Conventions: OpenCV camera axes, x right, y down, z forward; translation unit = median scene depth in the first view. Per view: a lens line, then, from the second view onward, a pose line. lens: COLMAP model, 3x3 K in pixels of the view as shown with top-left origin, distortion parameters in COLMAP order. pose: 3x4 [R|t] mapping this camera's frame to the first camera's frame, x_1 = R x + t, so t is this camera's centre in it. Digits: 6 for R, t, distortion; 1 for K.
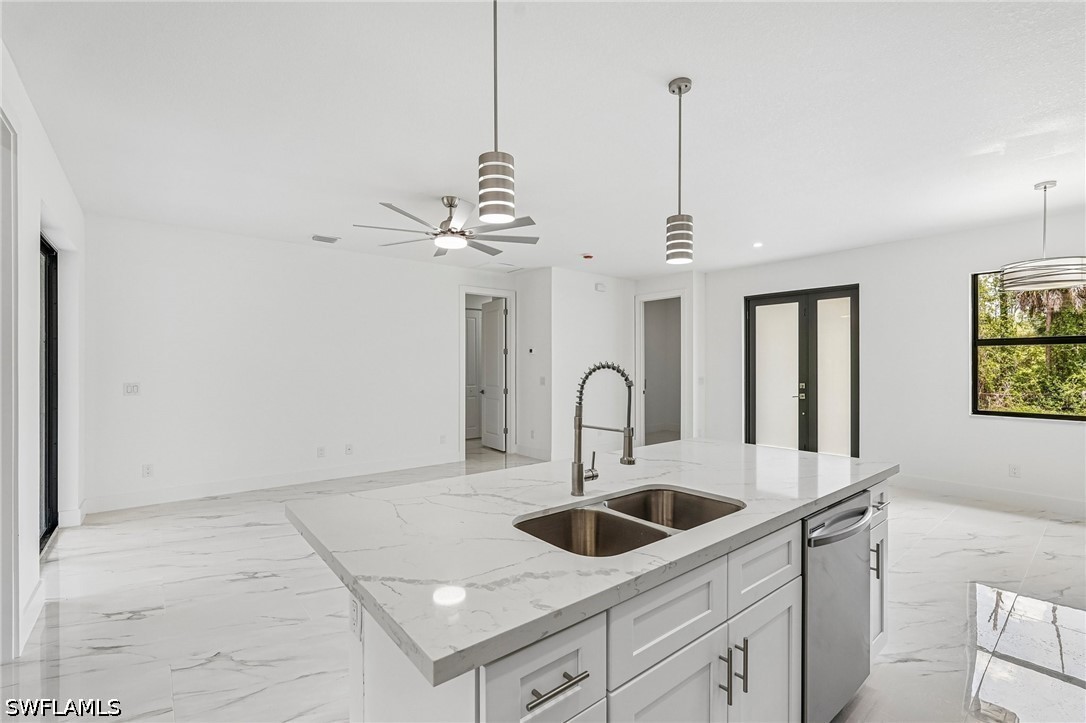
lens RADIAL K [[479.2, 0, 545.4], [0, 479.2, 364.0], [0, 0, 1]] dist [-0.010558, 0.005249]
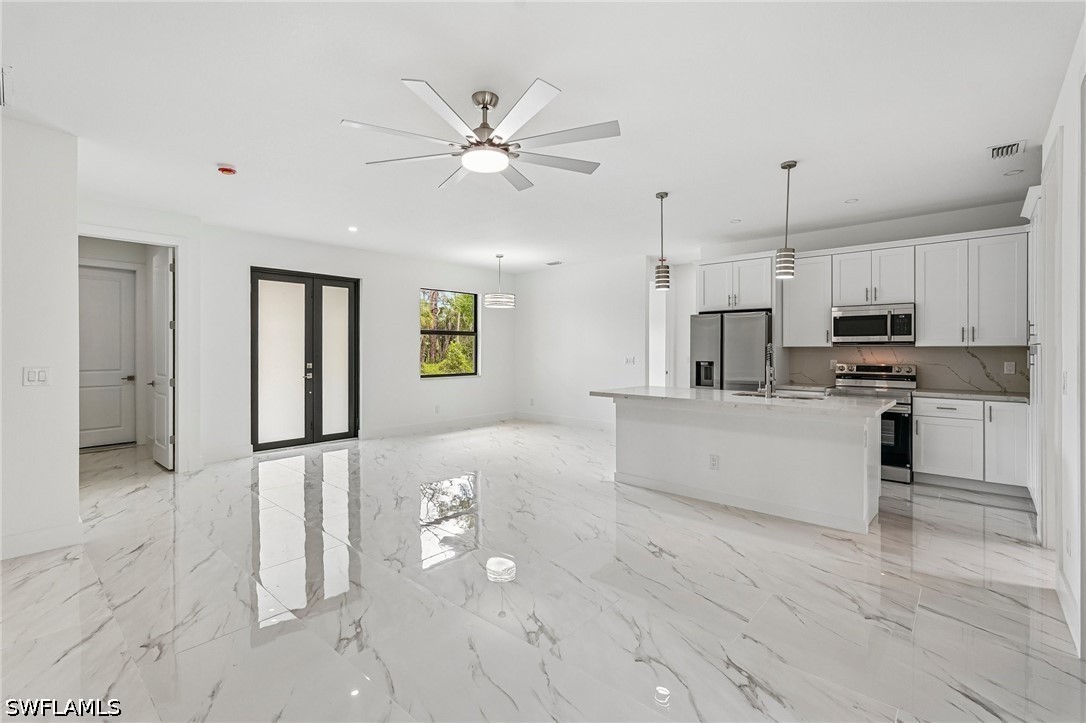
lens RADIAL K [[479.2, 0, 546.3], [0, 479.2, 351.0], [0, 0, 1]] dist [-0.010558, 0.005249]
pose [[-0.147008, -0.002080, 0.989133, -0.565269], [-0.004837, 0.999987, 0.001384, 0.009858], [-0.989123, -0.004581, -0.147016, 0.648260]]
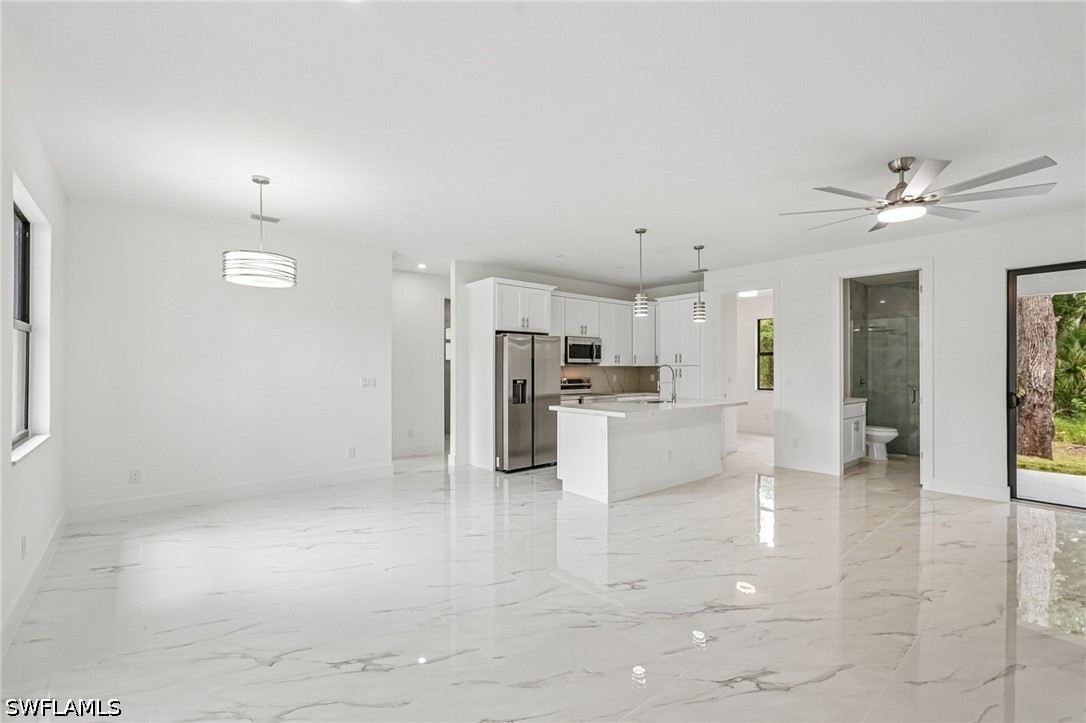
lens RADIAL K [[479.2, 0, 535.6], [0, 479.2, 363.4], [0, 0, 1]] dist [-0.010558, 0.005249]
pose [[-0.999995, -0.003033, 0.000782, 0.270637], [-0.003043, 0.999903, -0.013582, 0.010824], [-0.000741, -0.013584, -0.999907, 1.162344]]
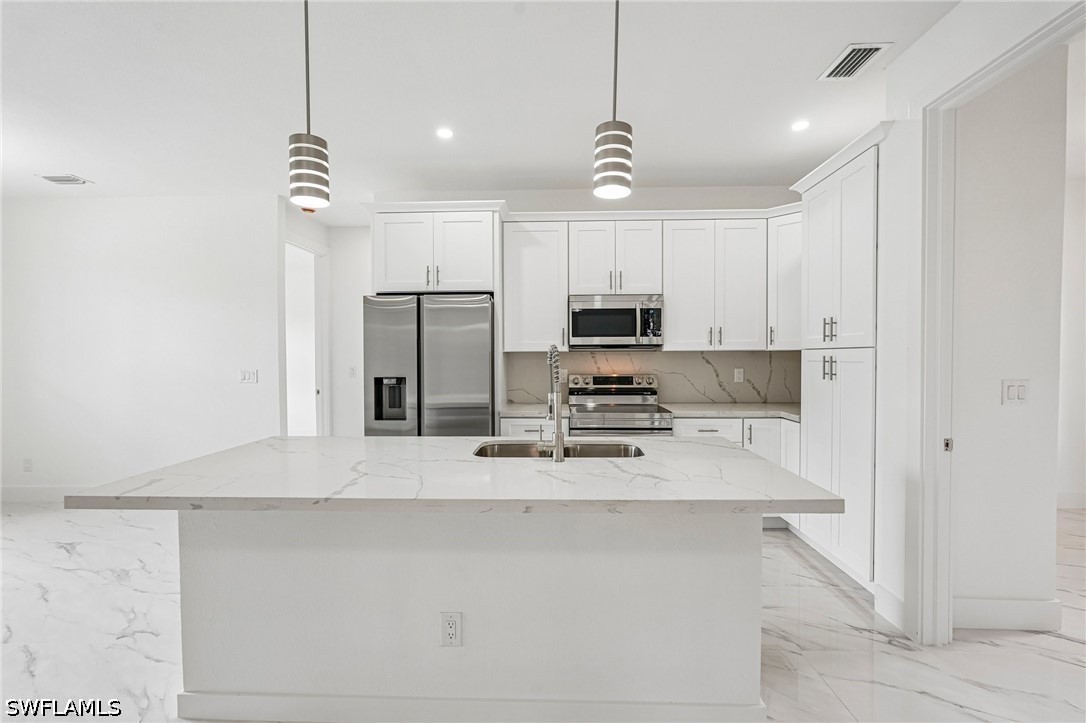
lens RADIAL K [[479.2, 0, 542.0], [0, 479.2, 361.6], [0, 0, 1]] dist [-0.010558, 0.005249]
pose [[-0.743874, -0.009042, 0.668258, -0.179733], [0.002179, 0.999870, 0.015955, 0.004089], [-0.668316, 0.013325, -0.743758, 0.493557]]
